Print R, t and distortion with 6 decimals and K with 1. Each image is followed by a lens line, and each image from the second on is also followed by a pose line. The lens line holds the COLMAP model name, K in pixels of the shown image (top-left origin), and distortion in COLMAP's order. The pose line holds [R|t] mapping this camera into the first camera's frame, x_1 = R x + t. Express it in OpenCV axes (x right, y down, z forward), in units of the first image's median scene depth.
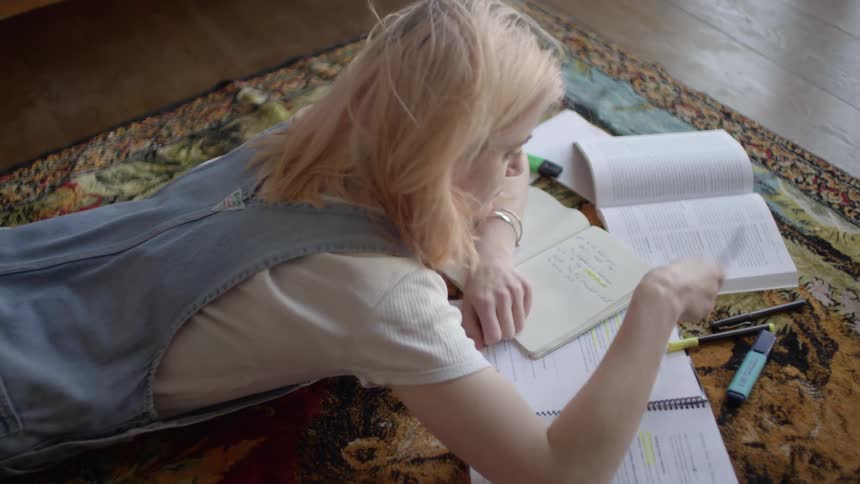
lens RADIAL K [[1027.3, 0, 430.0], [0, 1027.3, 242.0], [0, 0, 1]] dist [-0.202120, 0.340507]
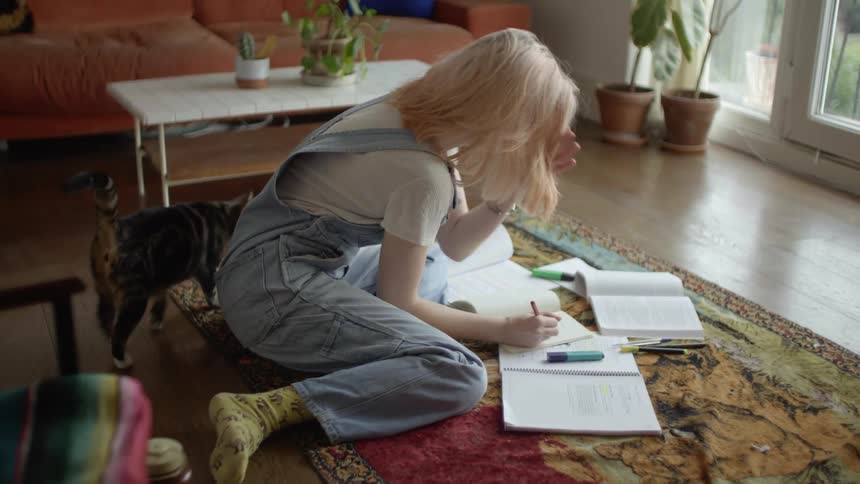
lens RADIAL K [[1010.0, 0, 449.2], [0, 1010.0, 256.4], [0, 0, 1]] dist [-0.114568, 0.052148]
pose [[0.994560, 0.095192, -0.042289, 0.004372], [-0.103704, 0.942952, -0.316365, 0.468388], [0.009761, 0.319030, 0.947695, -0.604278]]
